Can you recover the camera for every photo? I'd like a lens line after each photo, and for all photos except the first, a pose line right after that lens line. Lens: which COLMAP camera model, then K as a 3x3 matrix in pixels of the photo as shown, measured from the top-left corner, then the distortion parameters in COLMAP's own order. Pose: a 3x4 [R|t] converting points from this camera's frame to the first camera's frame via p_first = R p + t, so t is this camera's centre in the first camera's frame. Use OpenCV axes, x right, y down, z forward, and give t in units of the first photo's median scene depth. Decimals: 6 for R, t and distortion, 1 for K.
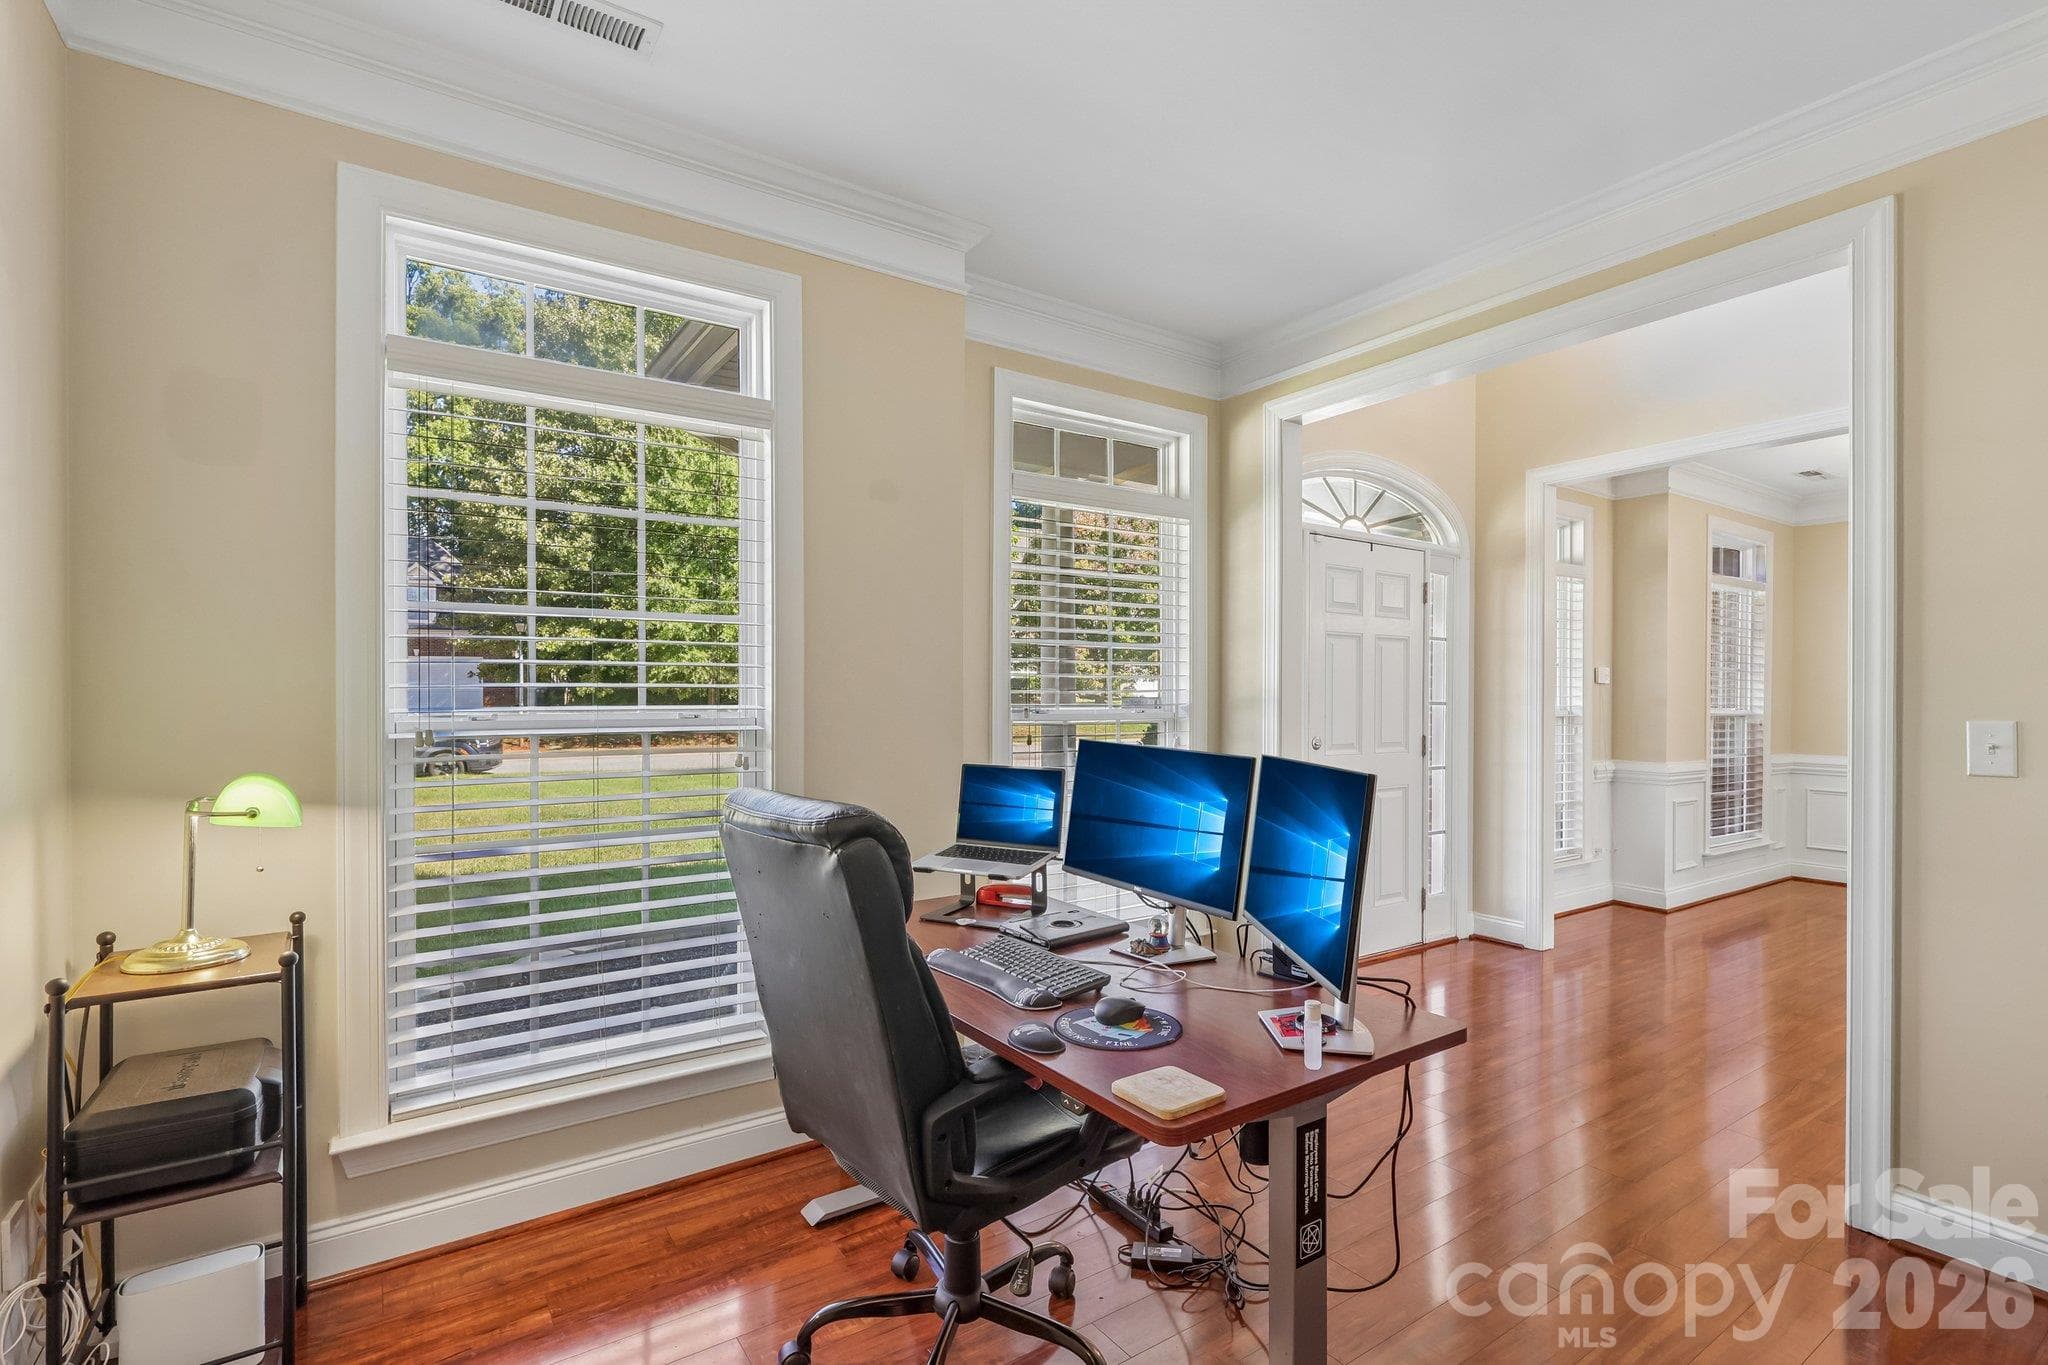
lens RADIAL K [[936.5, 0, 1032.7], [0, 936.5, 691.8], [0, 0, 1]] dist [-0.004633, 0.000076]
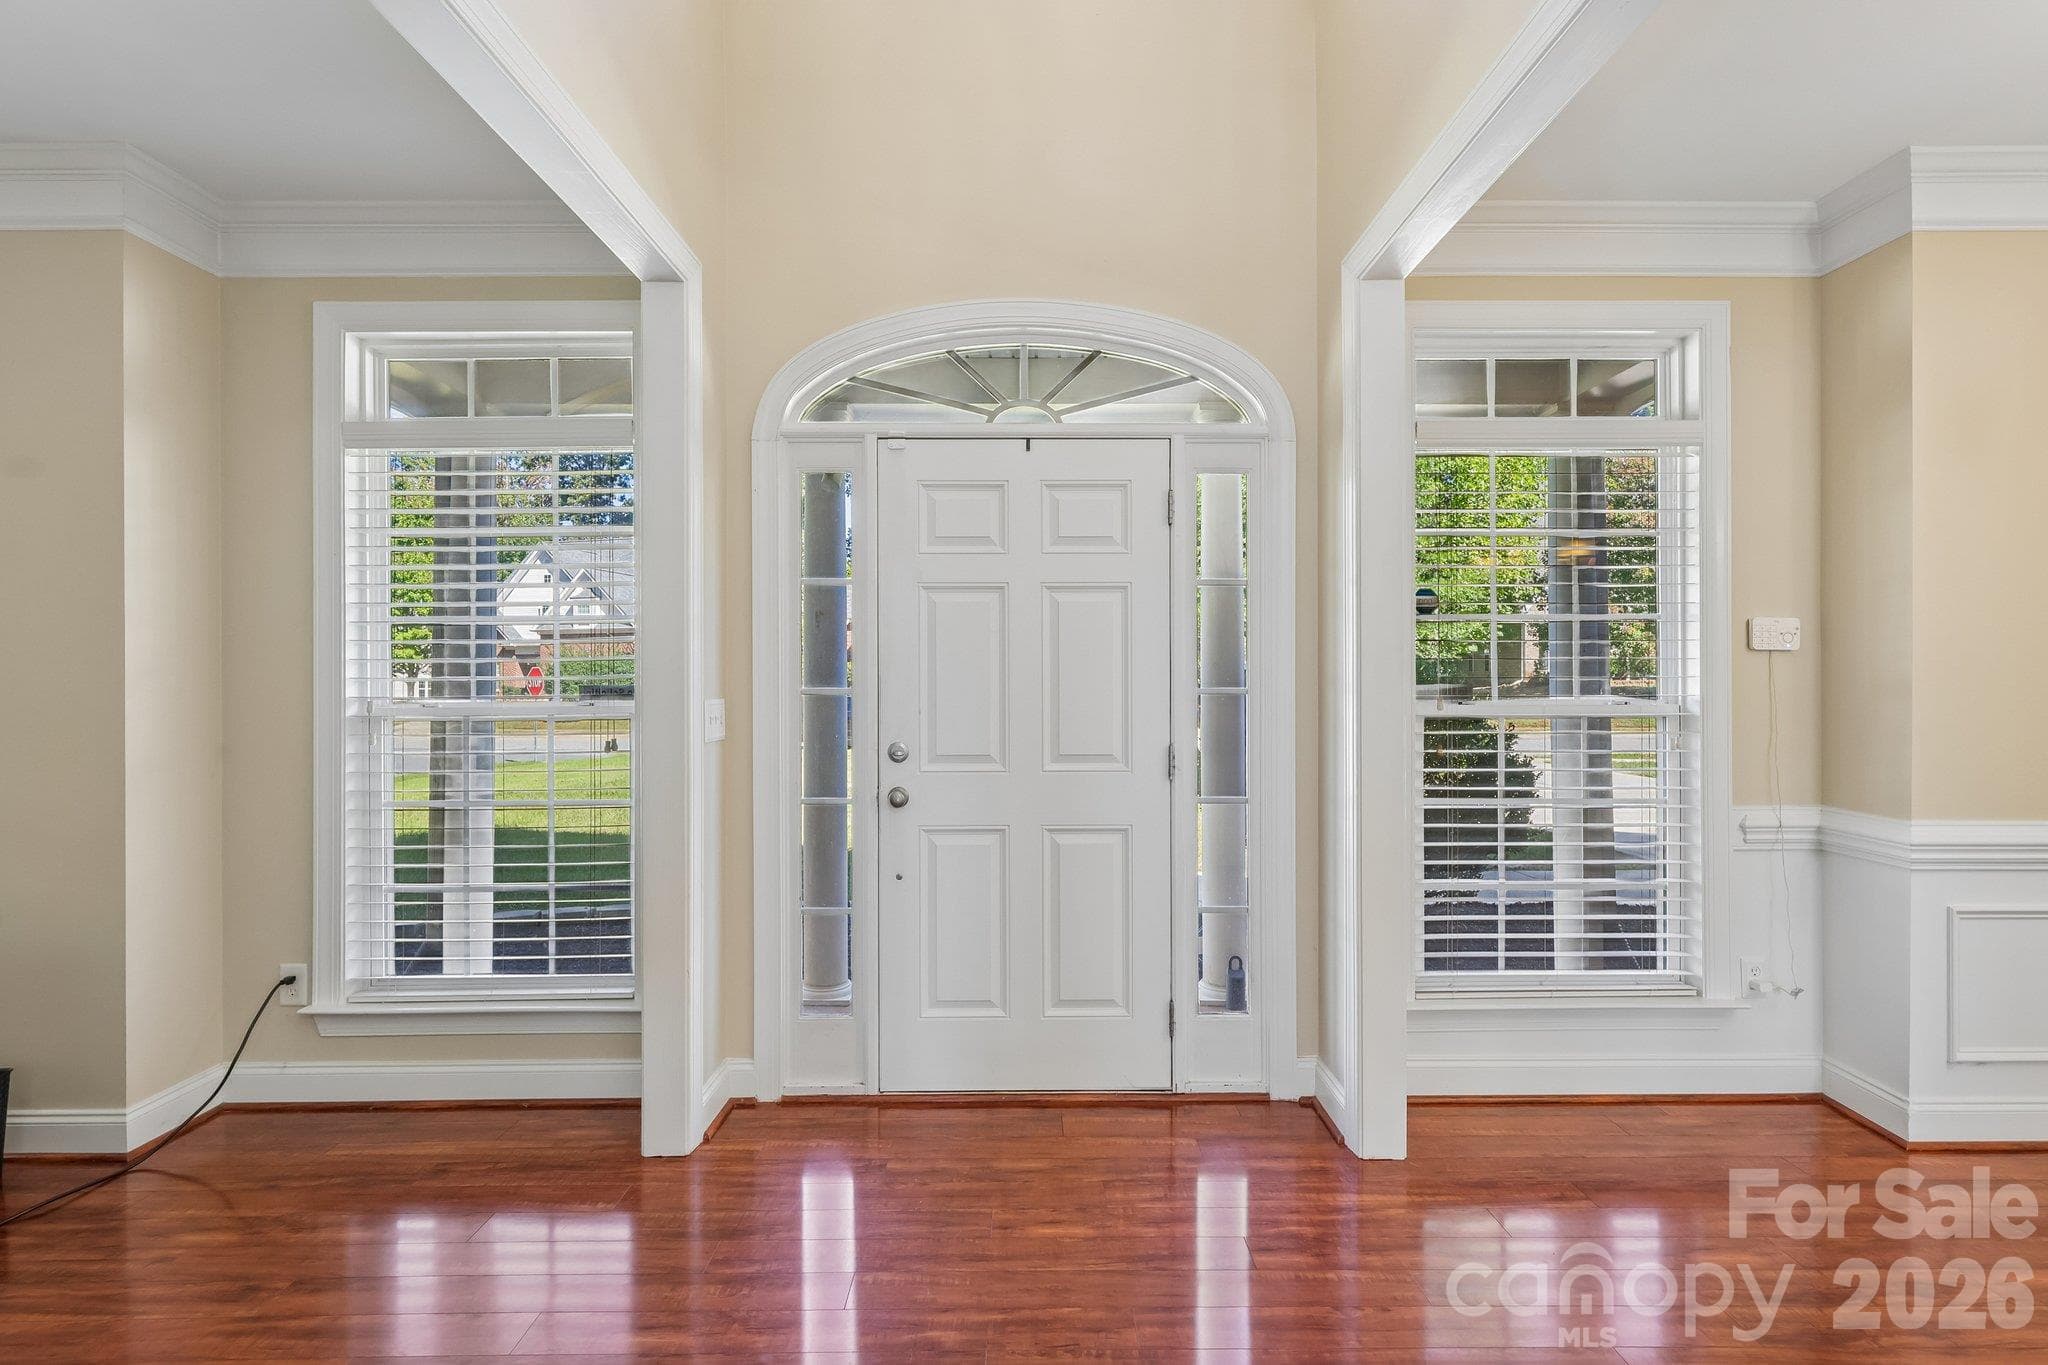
lens RADIAL K [[936.5, 0, 1026.5], [0, 936.5, 679.7], [0, 0, 1]] dist [-0.004633, 0.000076]
pose [[0.832325, -0.009573, -0.554205, 0.562101], [0.008415, 0.999954, -0.004635, 0.005432], [0.554224, -0.000806, 0.832367, 0.374443]]
